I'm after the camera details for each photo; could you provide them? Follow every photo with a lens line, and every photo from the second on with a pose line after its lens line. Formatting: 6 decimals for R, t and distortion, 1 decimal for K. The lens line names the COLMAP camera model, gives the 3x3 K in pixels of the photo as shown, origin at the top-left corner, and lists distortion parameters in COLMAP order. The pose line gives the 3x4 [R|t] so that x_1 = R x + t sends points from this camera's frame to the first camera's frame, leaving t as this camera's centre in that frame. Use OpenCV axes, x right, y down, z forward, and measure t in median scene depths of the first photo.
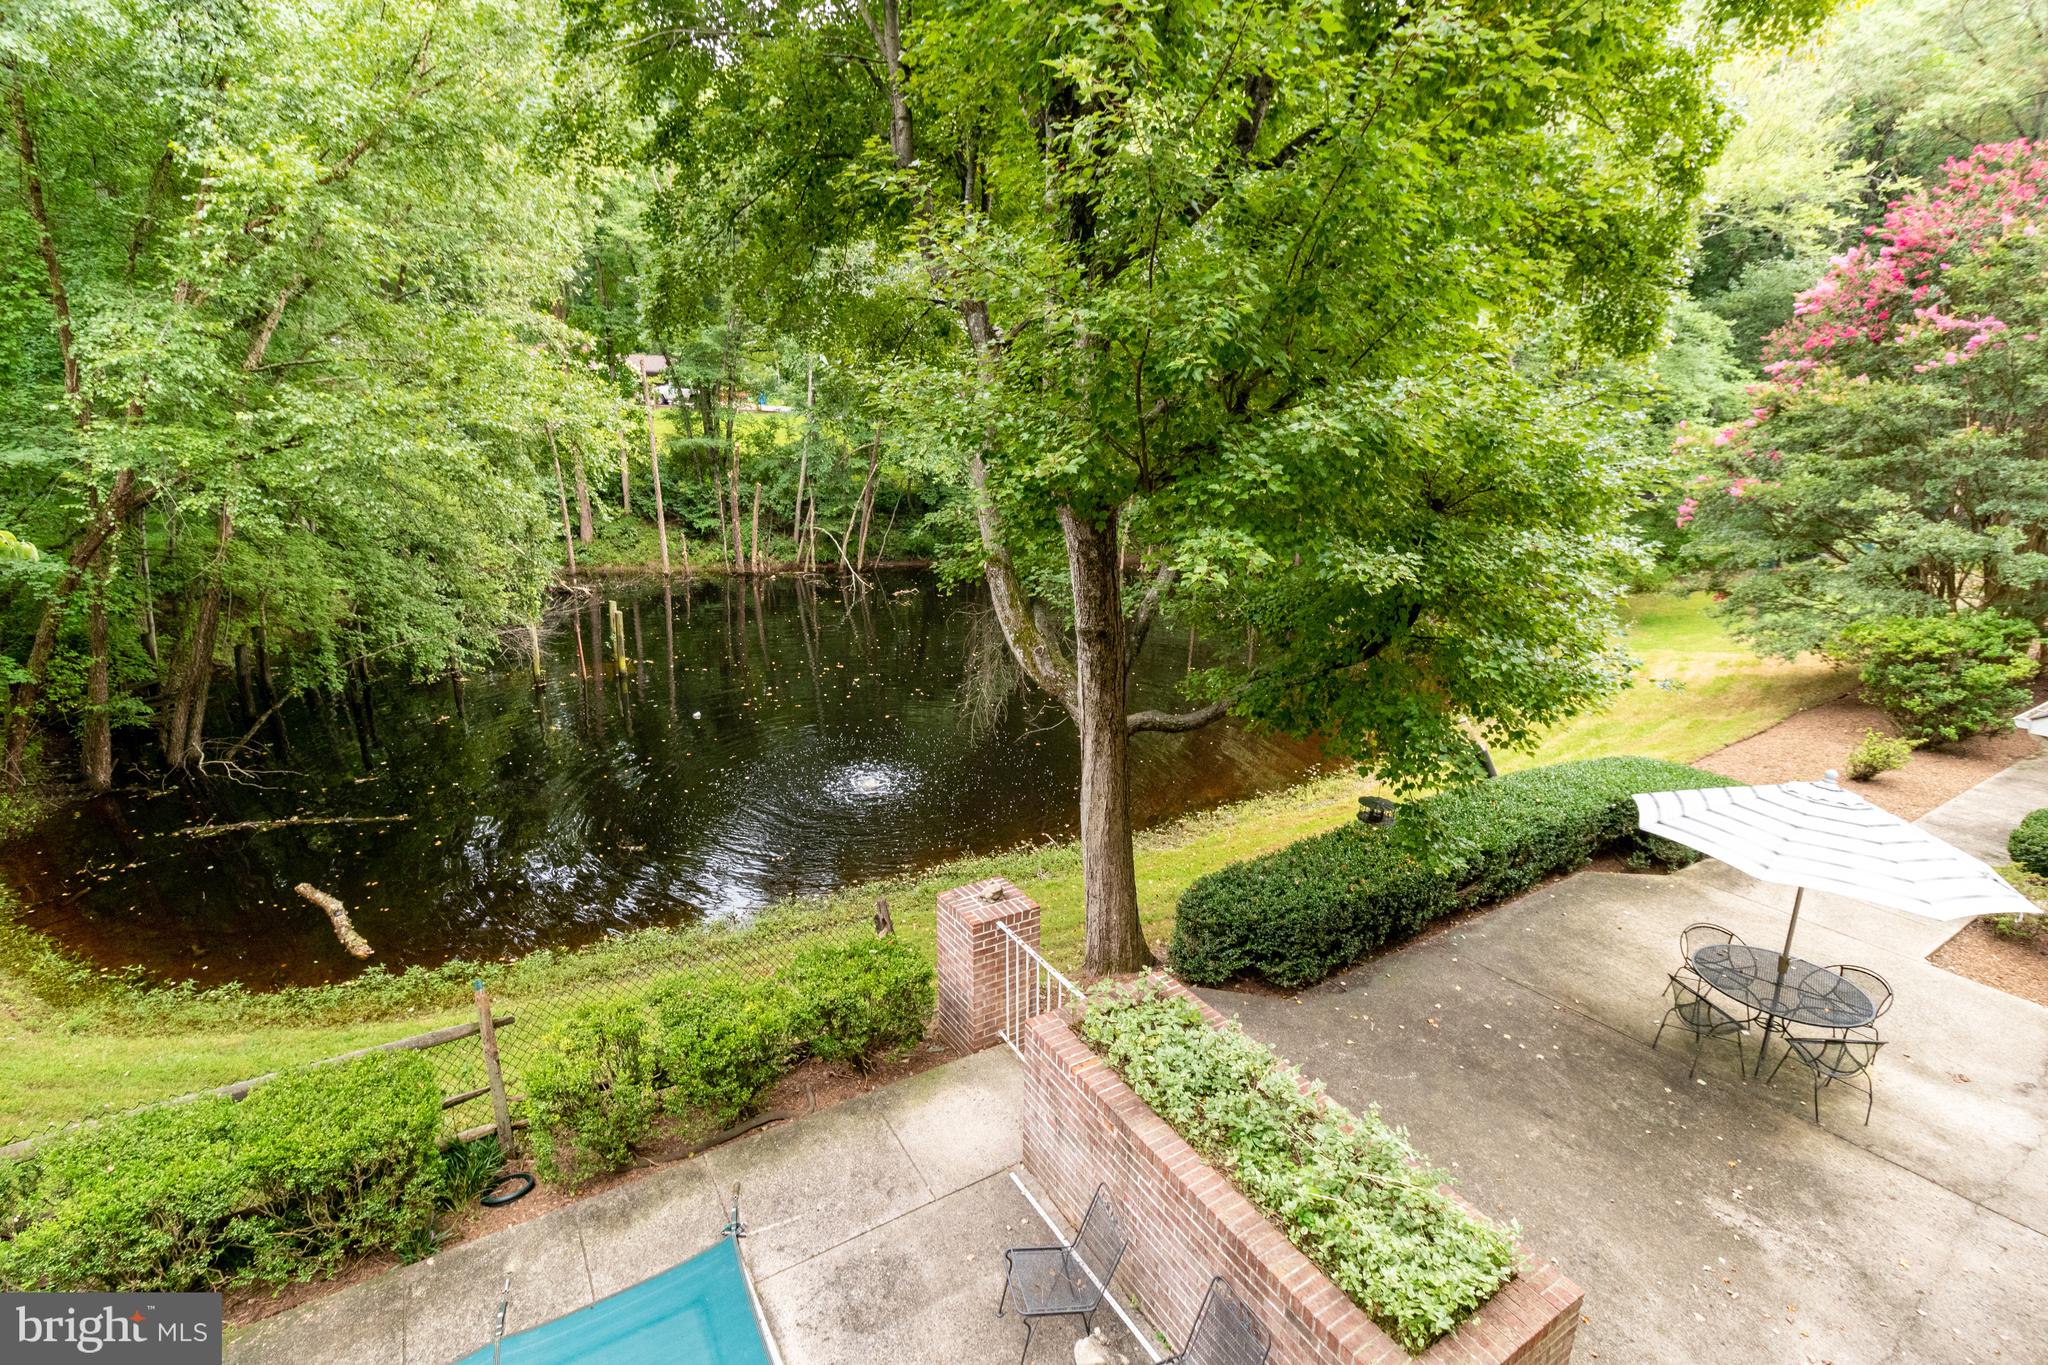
lens RADIAL K [[942.6, 0, 1017.8], [0, 942.6, 671.6], [0, 0, 1]] dist [0.003327, 0.000659]
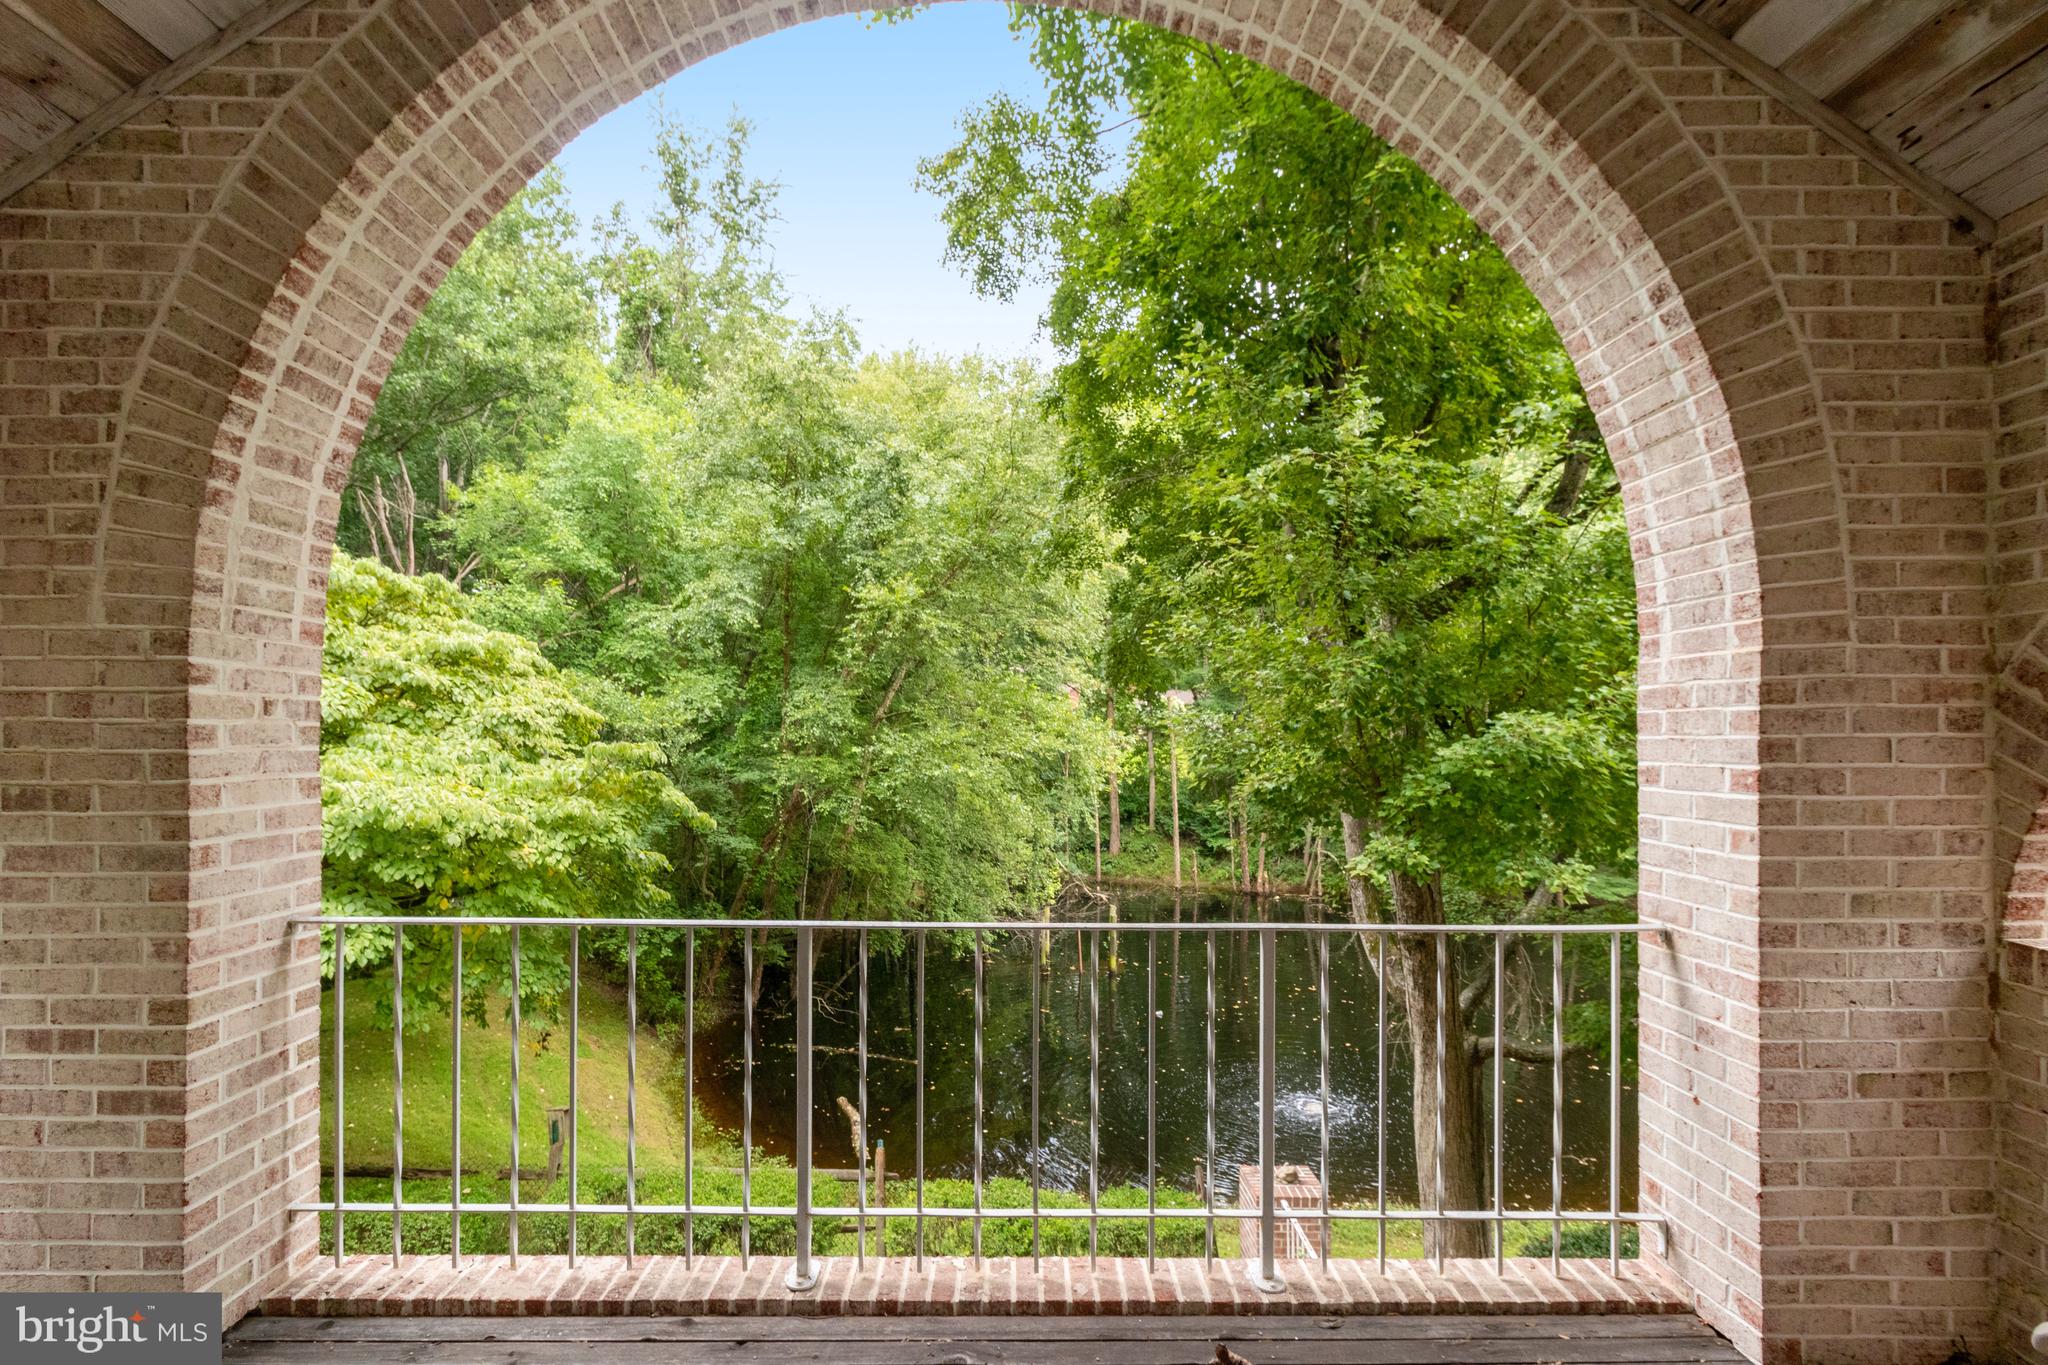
lens RADIAL K [[972.5, 0, 1019.5], [0, 972.5, 746.7], [0, 0, 1]] dist [-0.000130, -0.000007]
pose [[0.851671, -0.010677, -0.523969, 0.174366], [-0.124515, 0.967042, -0.222095, 0.027848], [0.509071, 0.254394, 0.822271, -0.109605]]
